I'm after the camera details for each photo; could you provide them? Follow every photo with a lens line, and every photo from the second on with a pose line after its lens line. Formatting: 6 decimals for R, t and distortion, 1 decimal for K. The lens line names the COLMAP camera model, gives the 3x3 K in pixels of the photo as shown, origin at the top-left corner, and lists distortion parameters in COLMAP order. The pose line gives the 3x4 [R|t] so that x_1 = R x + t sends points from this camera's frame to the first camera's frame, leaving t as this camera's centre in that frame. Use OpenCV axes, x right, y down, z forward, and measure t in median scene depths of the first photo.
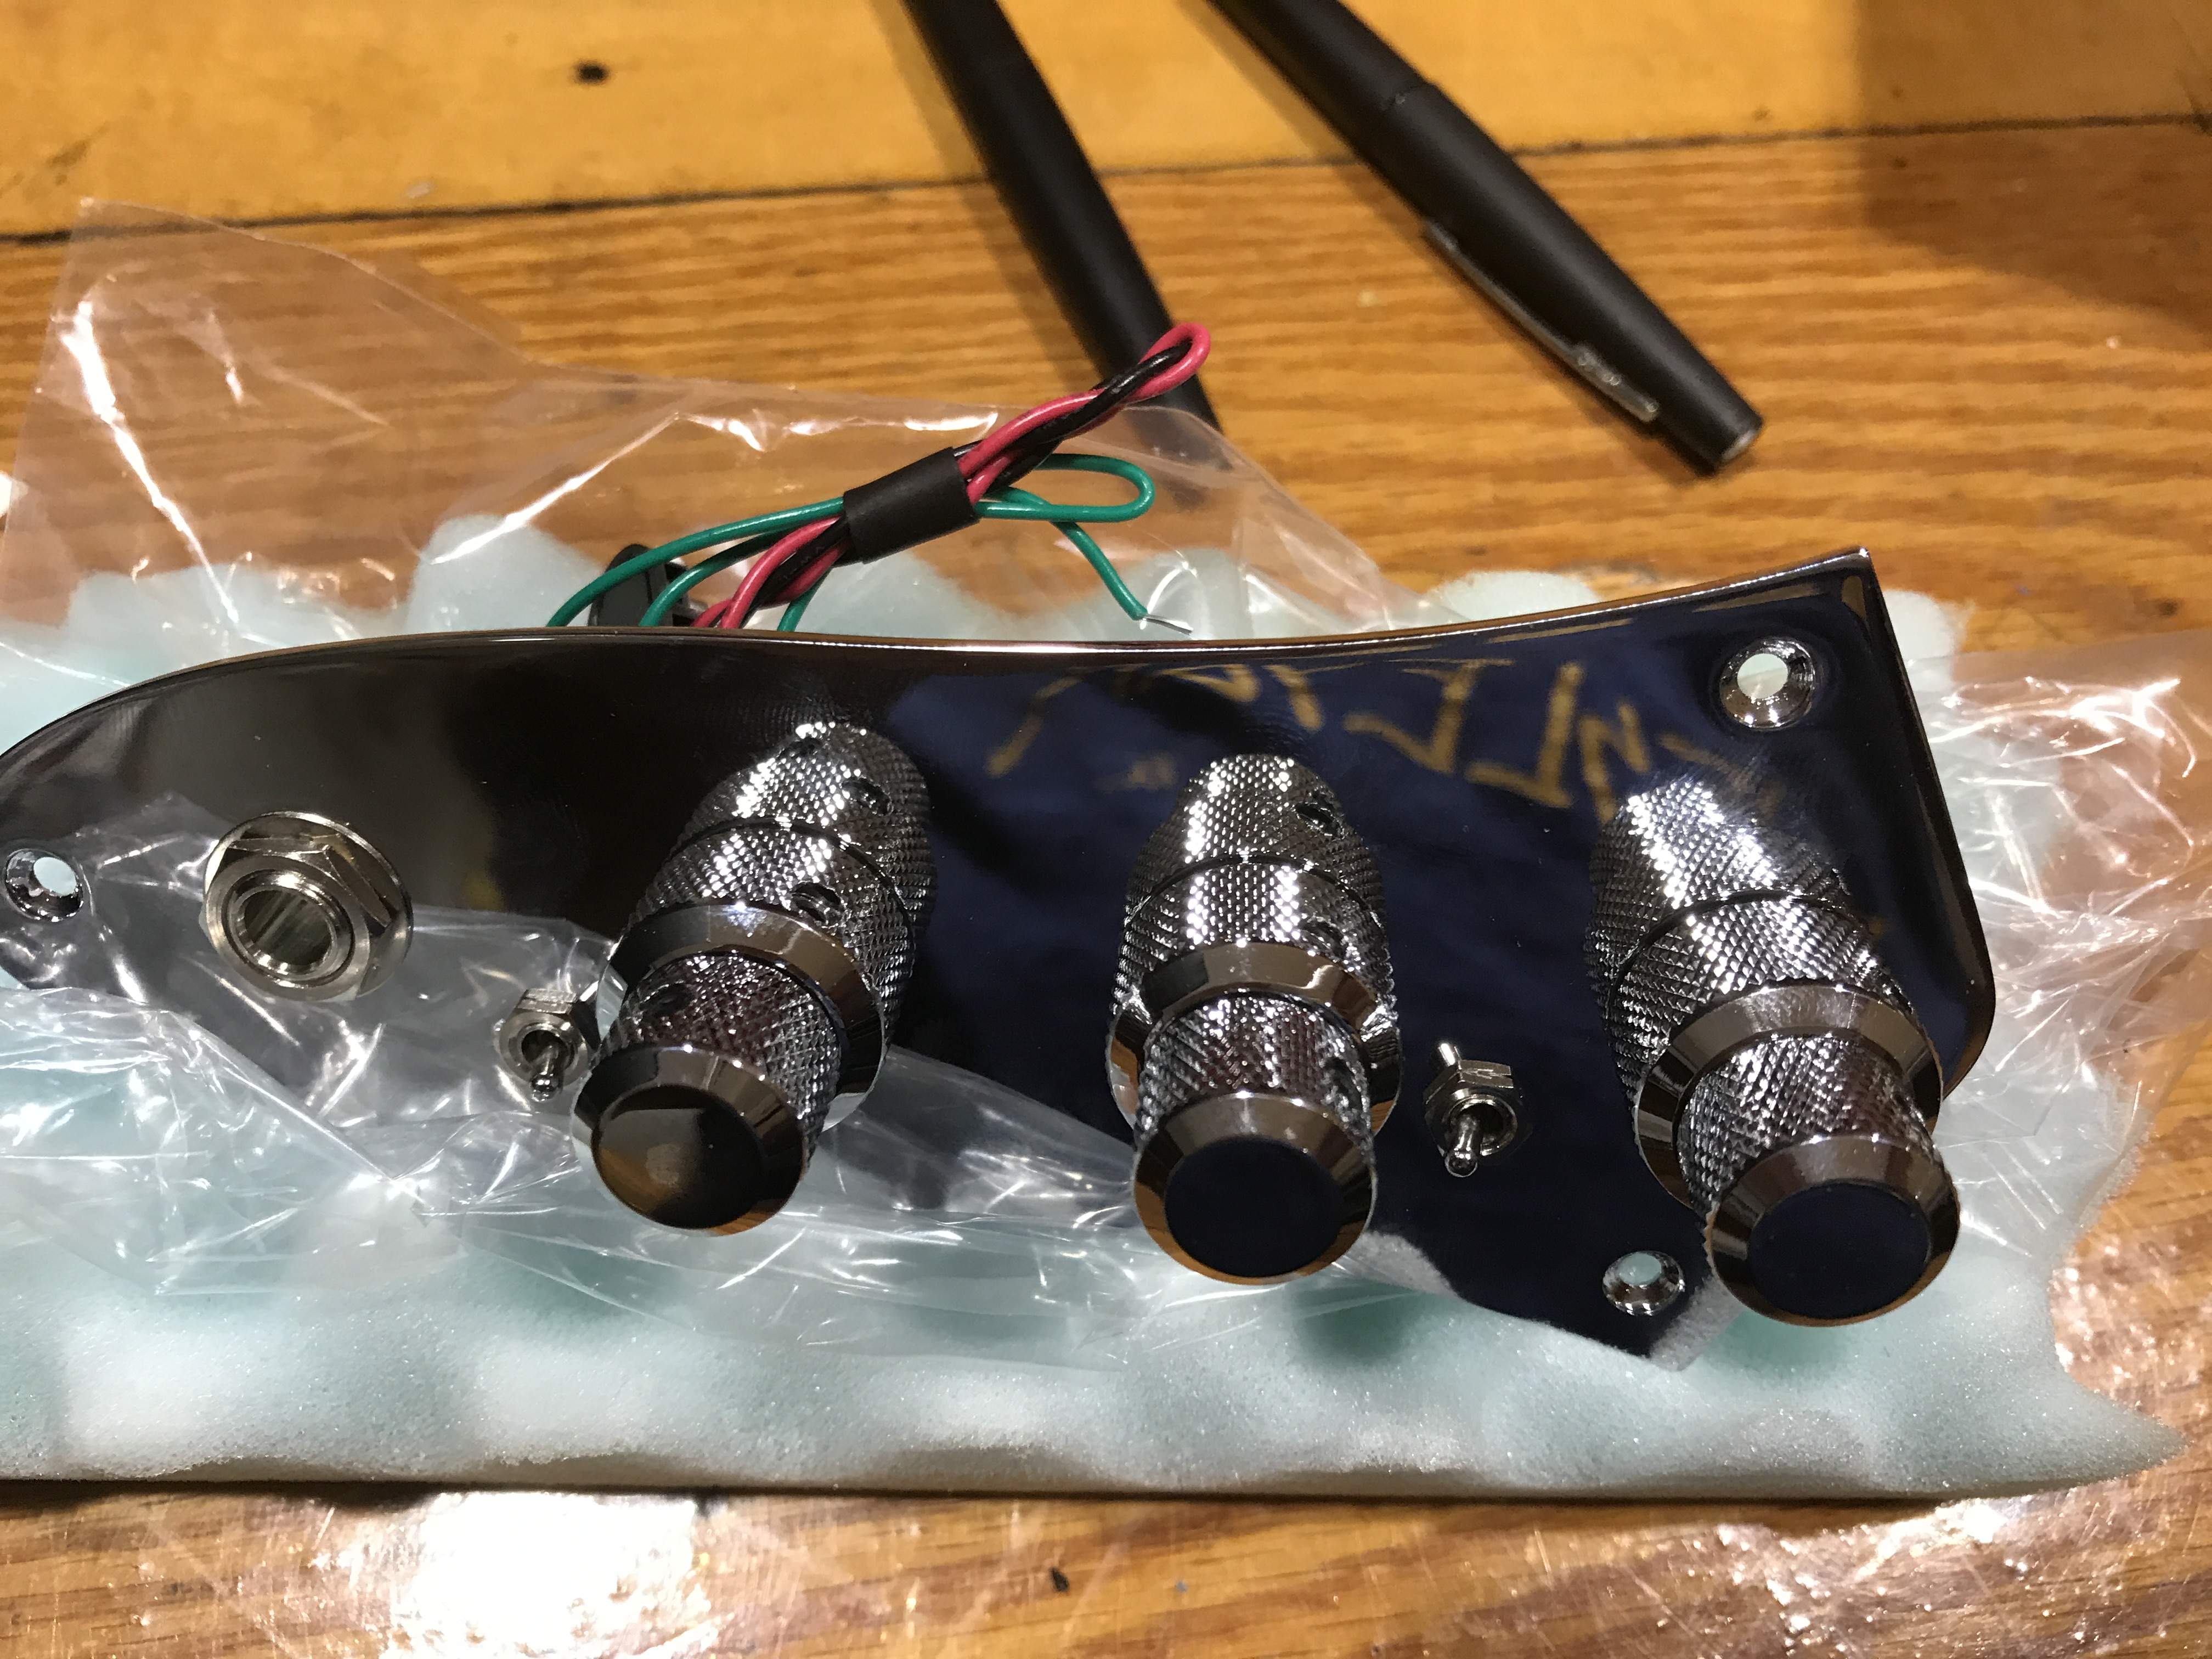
lens RADIAL K [[1821.9, 0, 1106.0], [0, 1821.9, 829.5], [0, 0, 1]] dist [-0.013883, -0.005783]
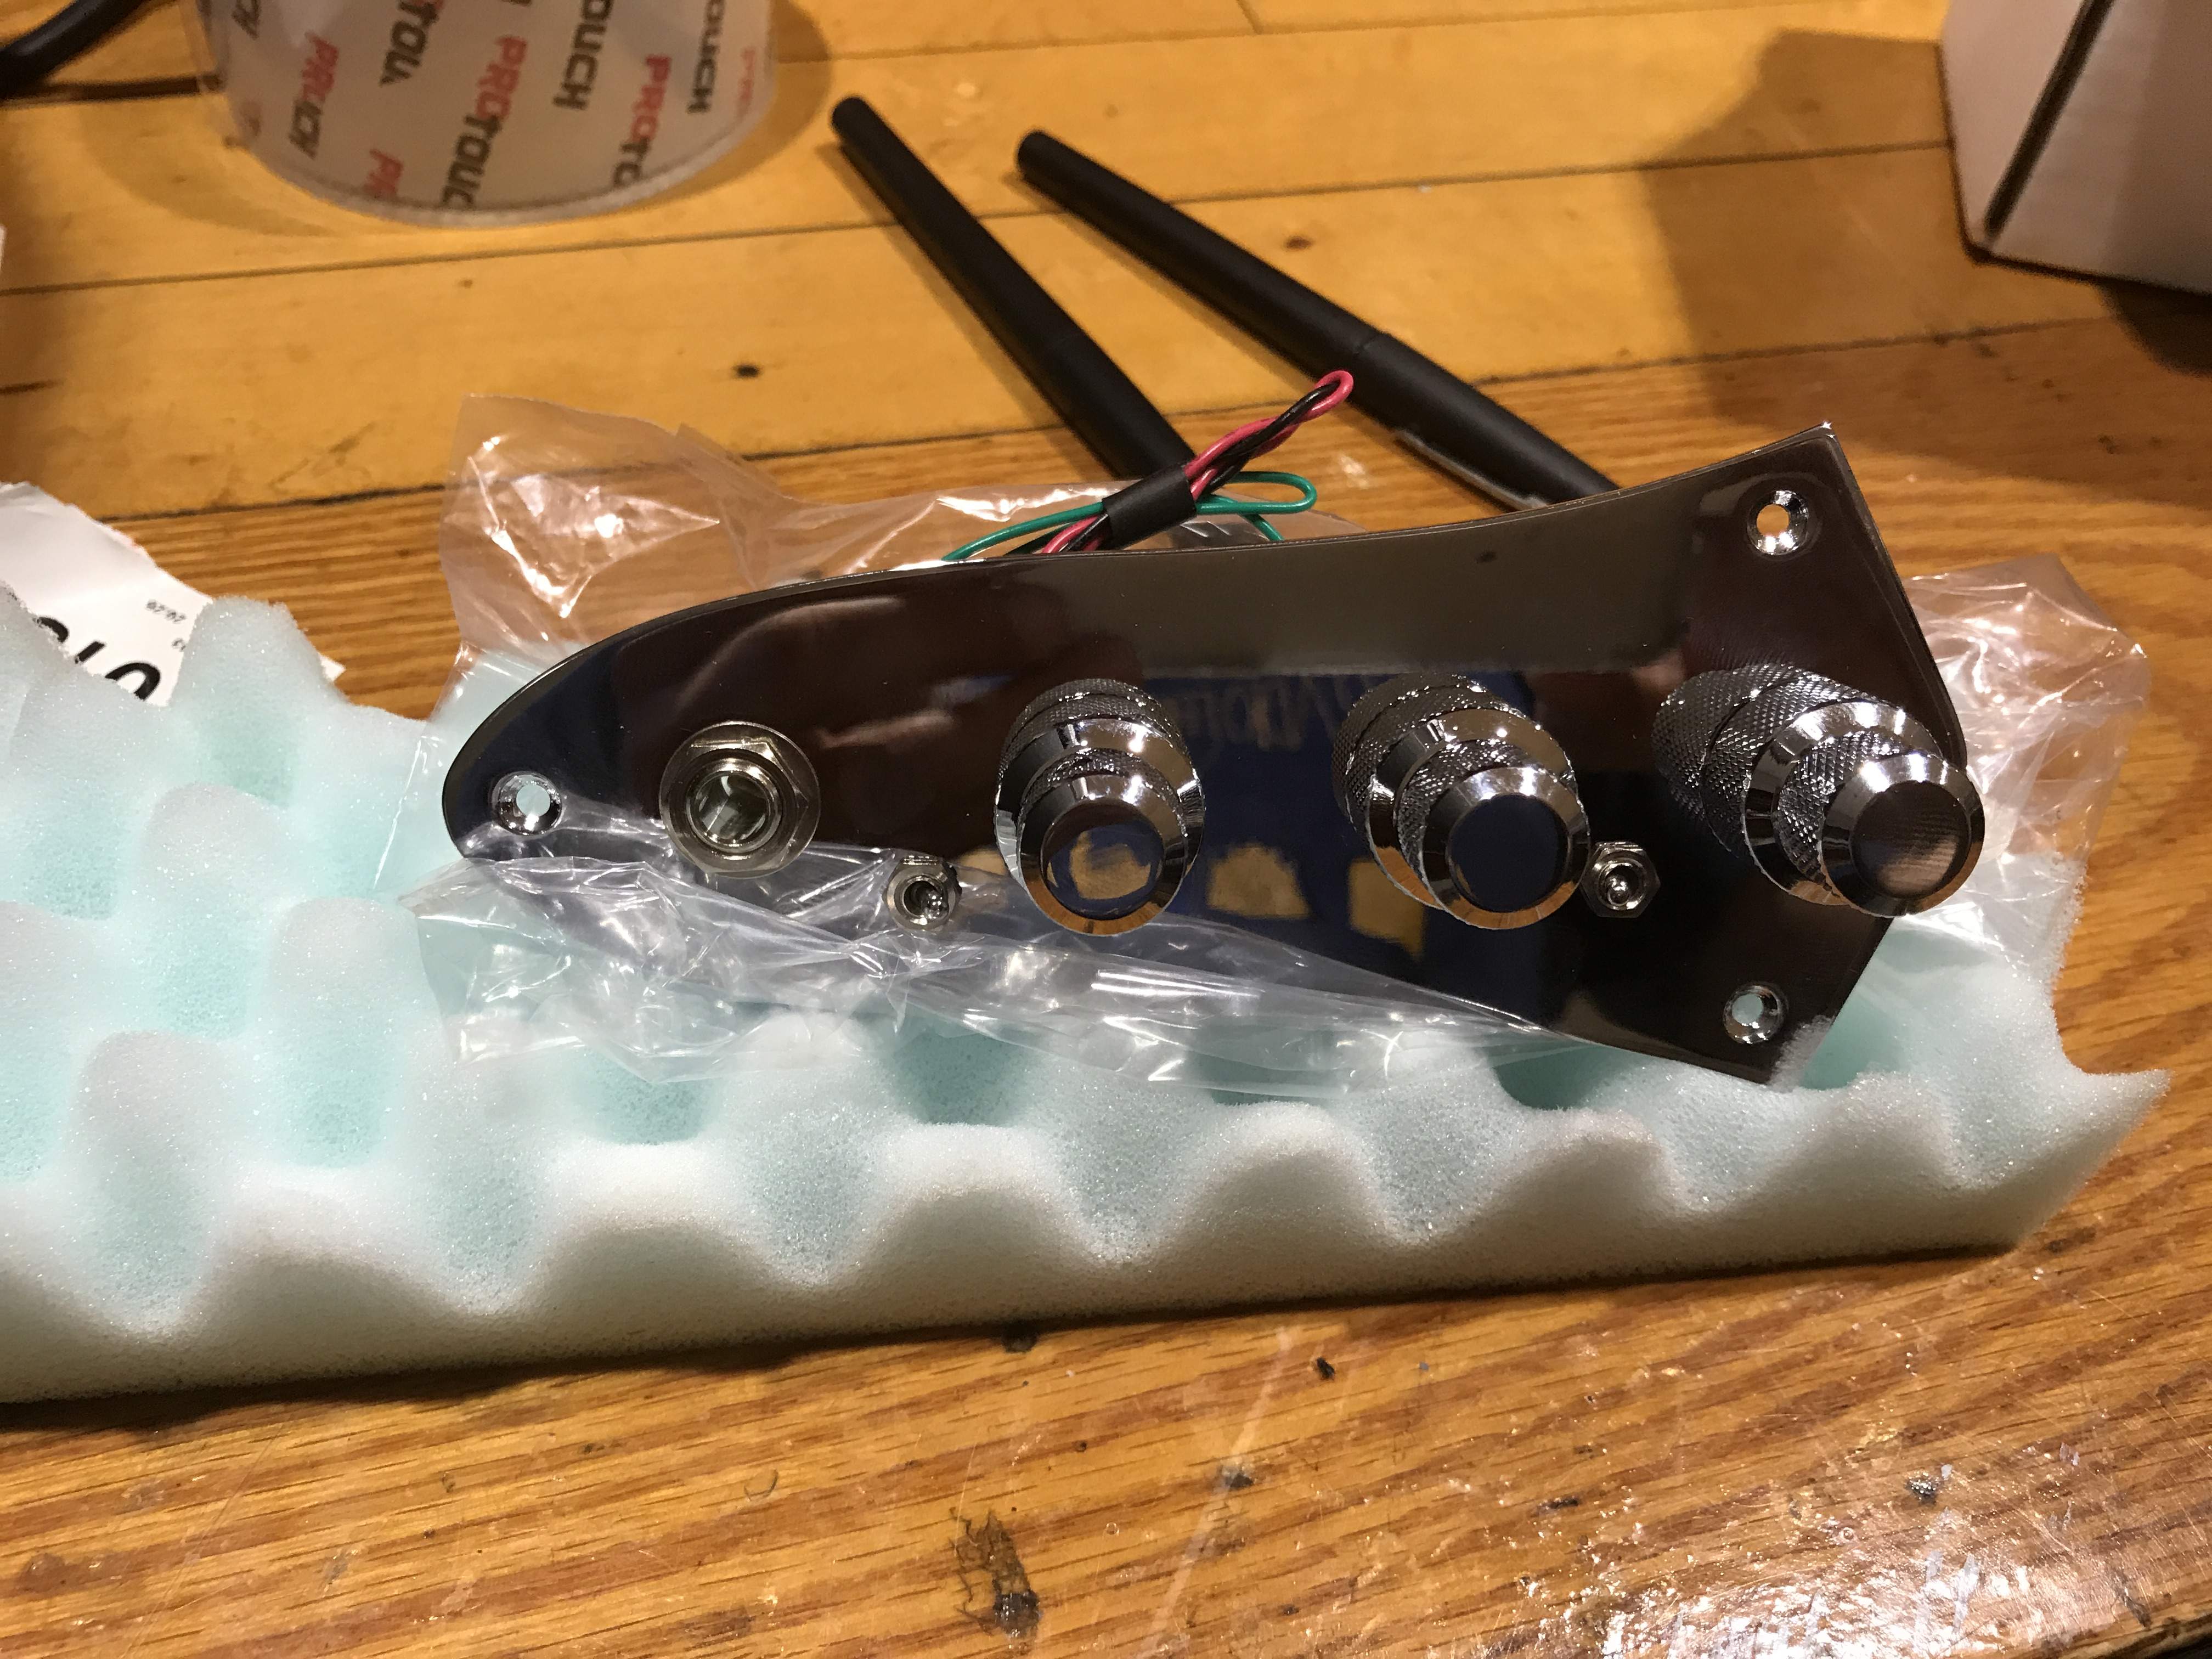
lens RADIAL K [[1779.1, 0, 1106.0], [0, 1779.1, 829.5], [0, 0, 1]] dist [0.078393, -0.284943]
pose [[0.992261, -0.084536, 0.090946, -0.181276], [0.105299, 0.961044, -0.255553, 0.260778], [-0.065800, 0.263152, 0.962508, -0.166496]]
